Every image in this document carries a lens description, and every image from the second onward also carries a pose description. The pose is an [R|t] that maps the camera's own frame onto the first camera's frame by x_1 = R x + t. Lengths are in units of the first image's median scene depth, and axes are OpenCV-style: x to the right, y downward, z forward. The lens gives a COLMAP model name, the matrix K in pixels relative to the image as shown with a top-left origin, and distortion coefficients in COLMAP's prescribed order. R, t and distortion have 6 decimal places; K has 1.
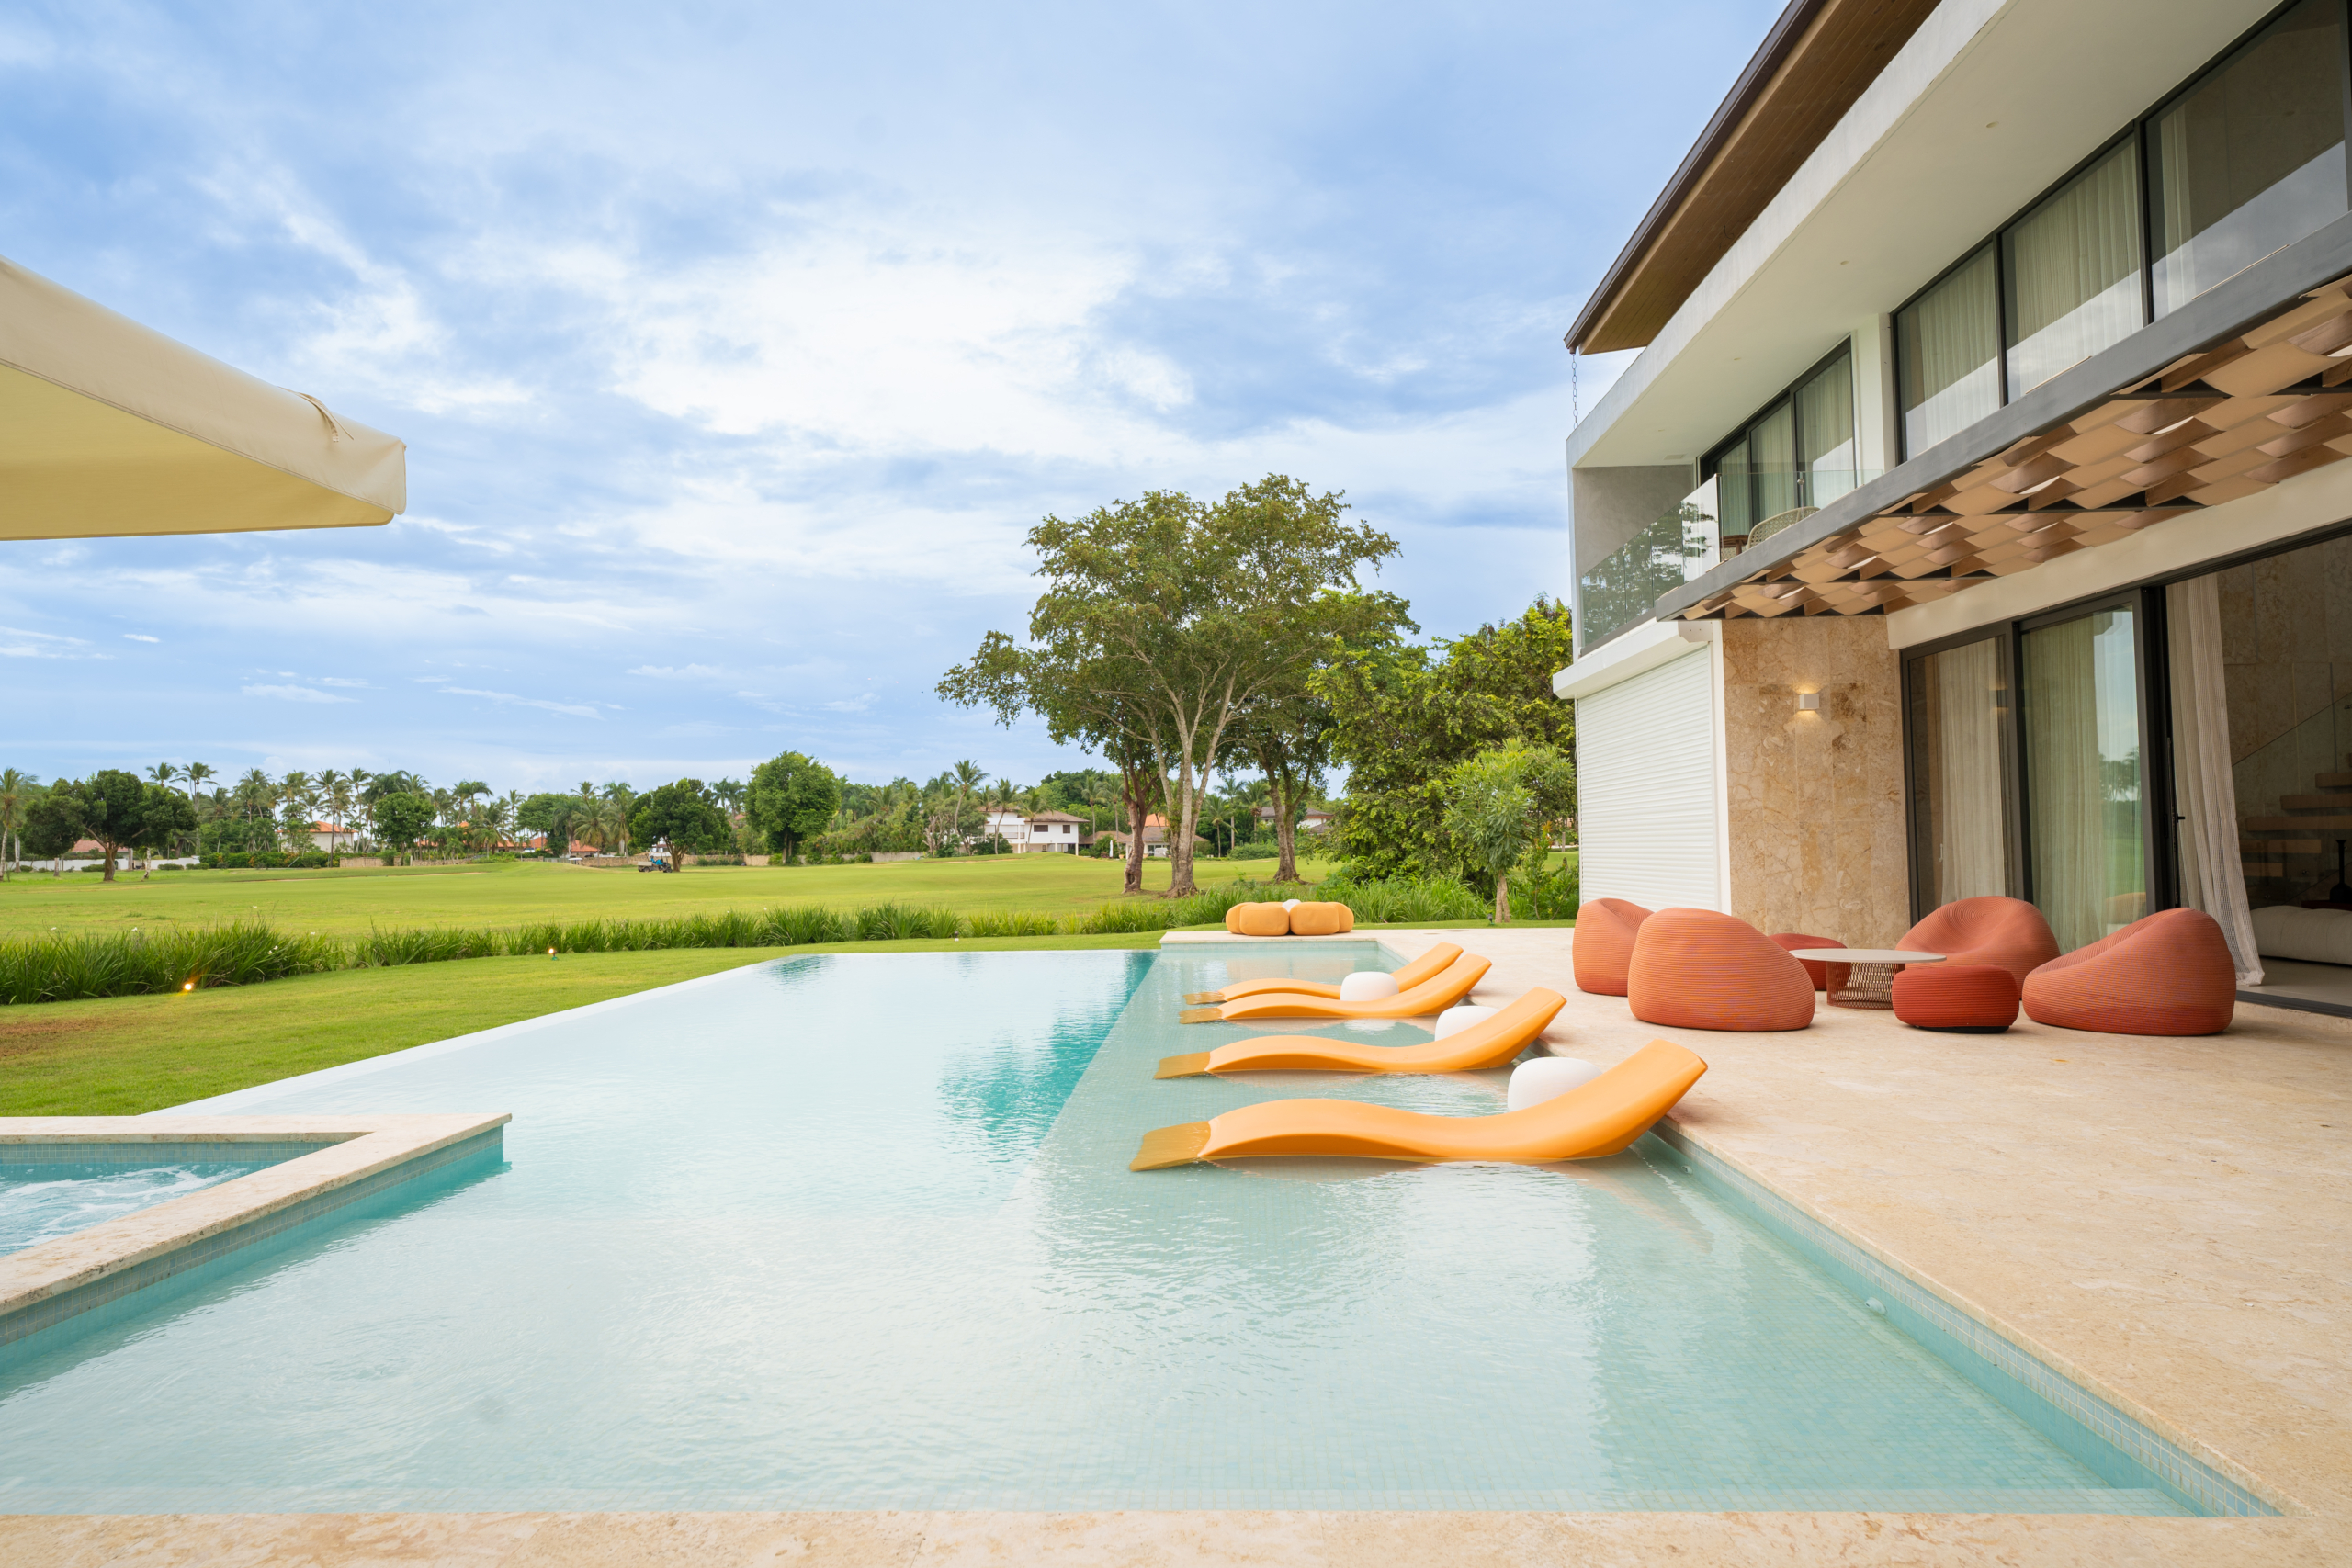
lens RADIAL K [[1347.0, 0, 1173.9], [0, 1347.0, 854.9], [0, 0, 1]] dist [0.016290, -0.009595]
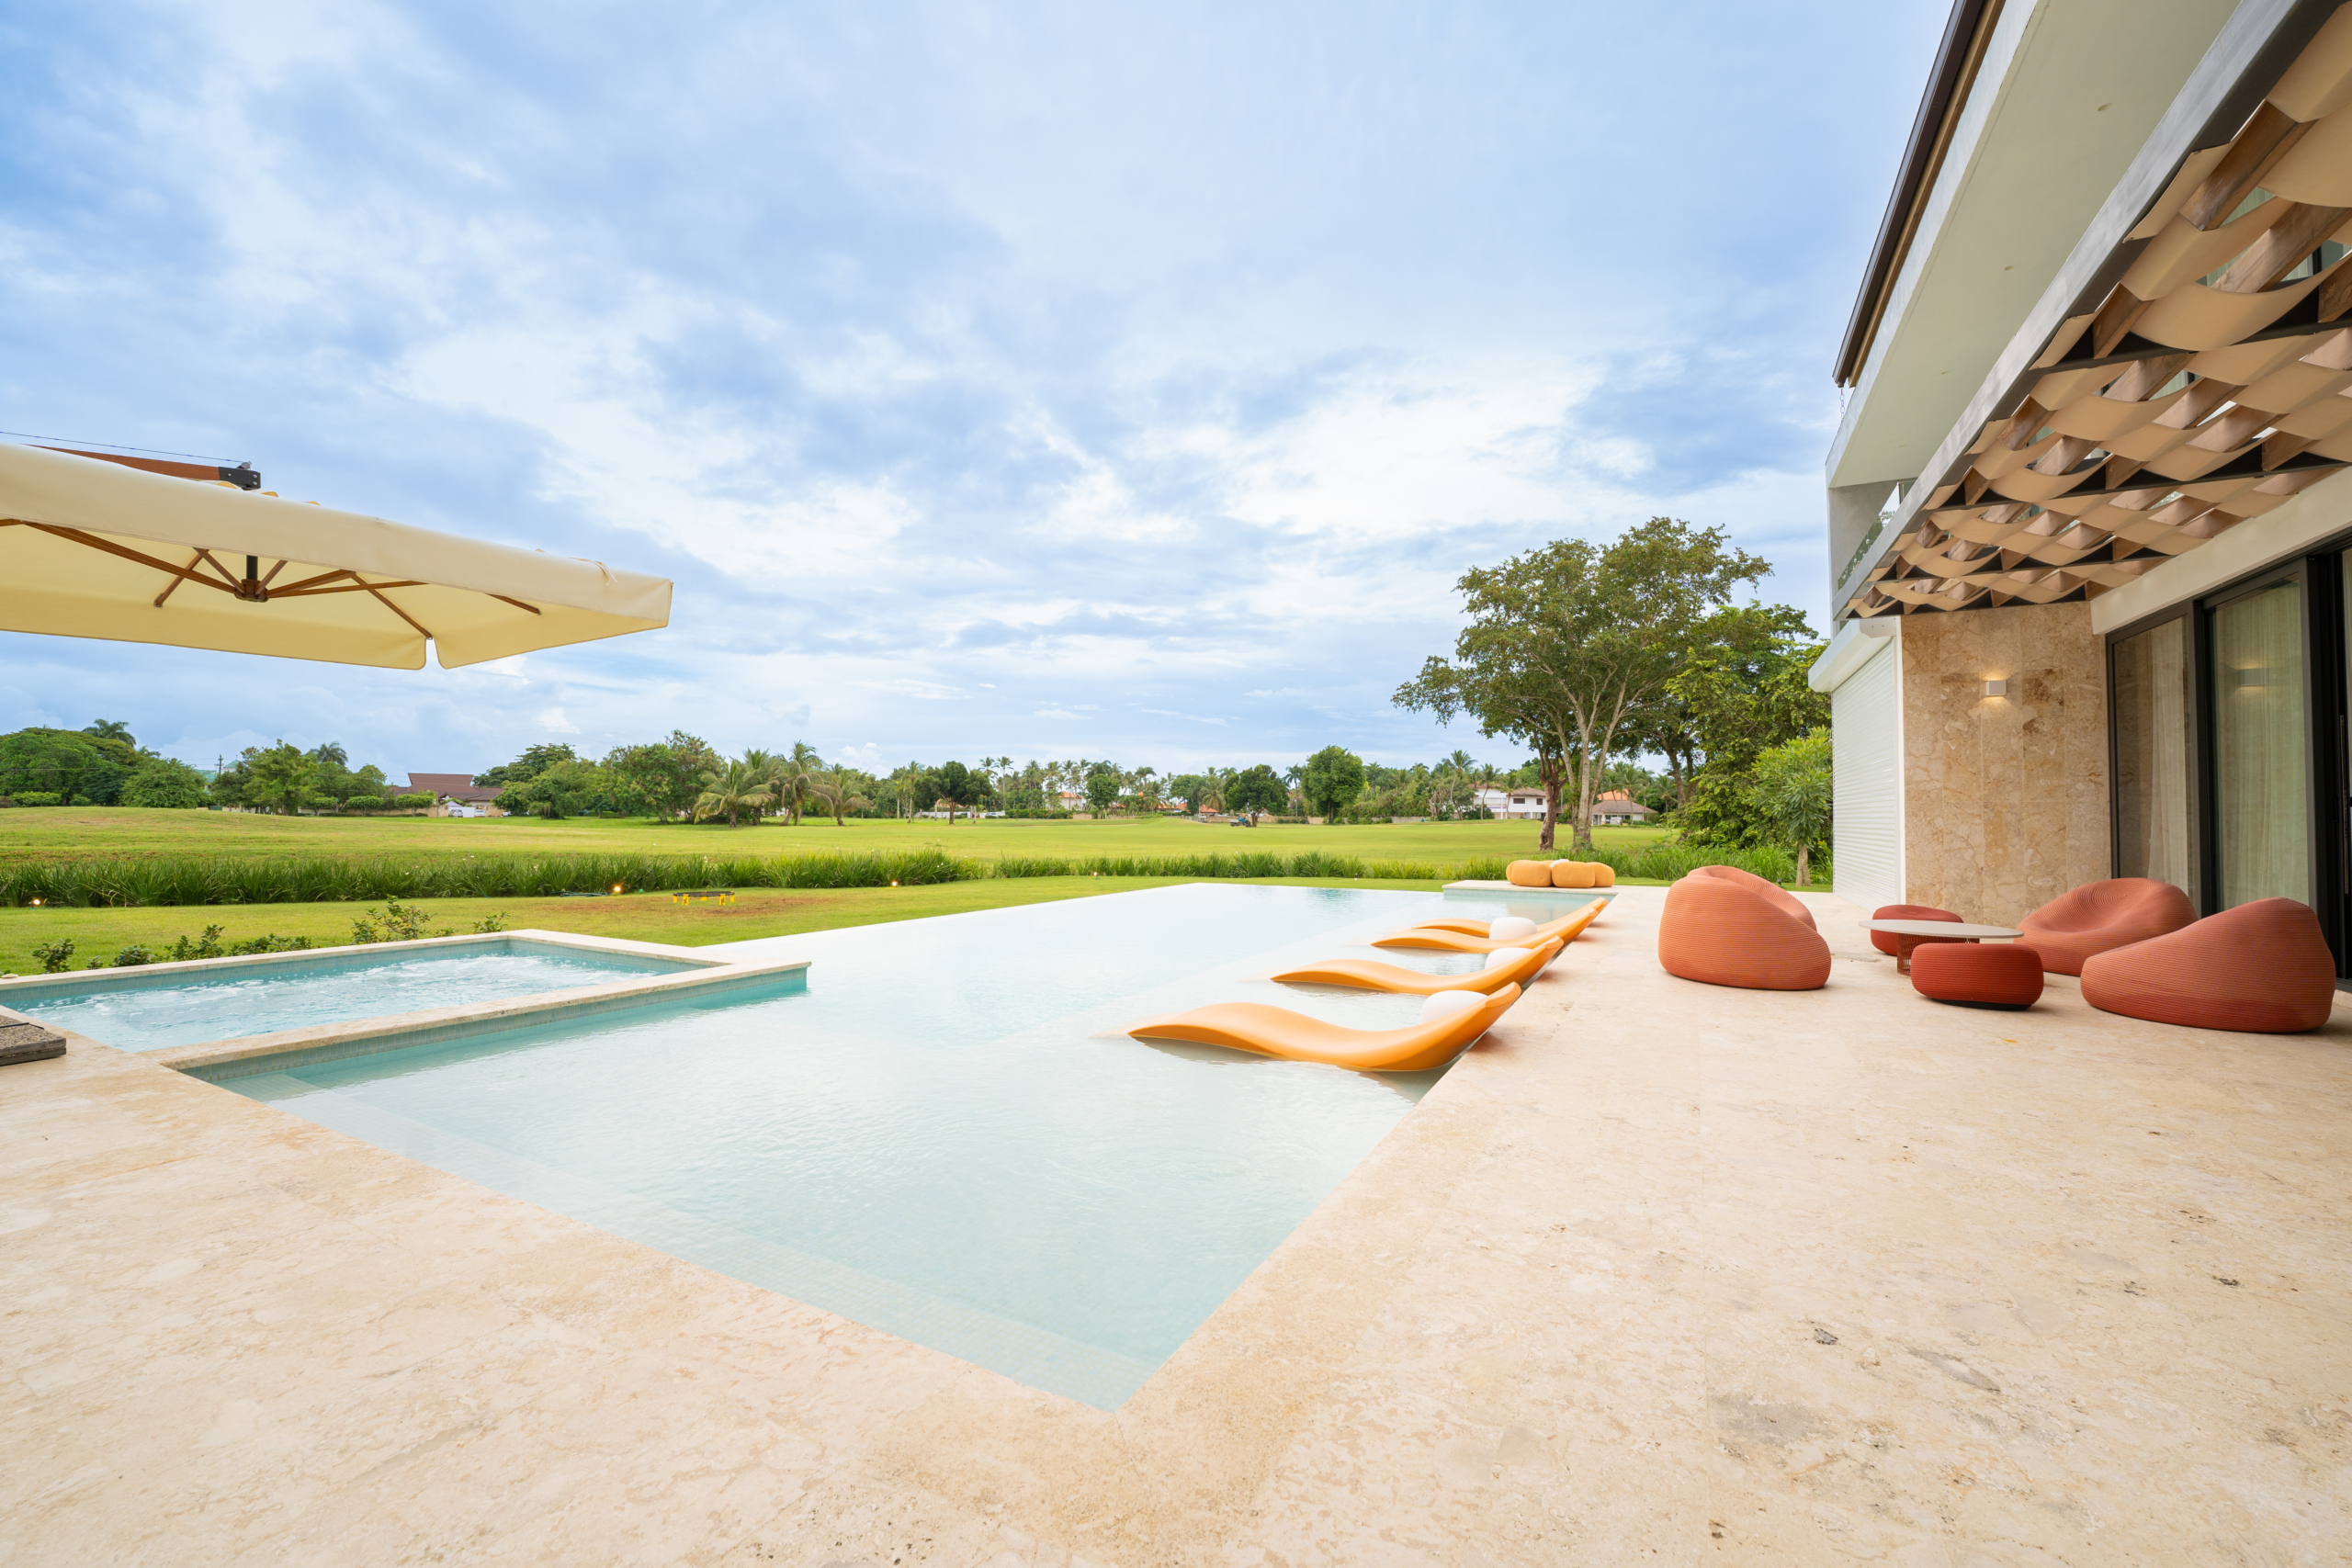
lens RADIAL K [[962.3, 0, 1179.2], [0, 962.3, 782.0], [0, 0, 1]] dist [-0.023705, 0.001980]
pose [[0.895235, 0.003178, -0.445584, 0.229531], [-0.019879, 0.999264, -0.032814, -0.002701], [0.445151, 0.038234, 0.894639, 0.054326]]
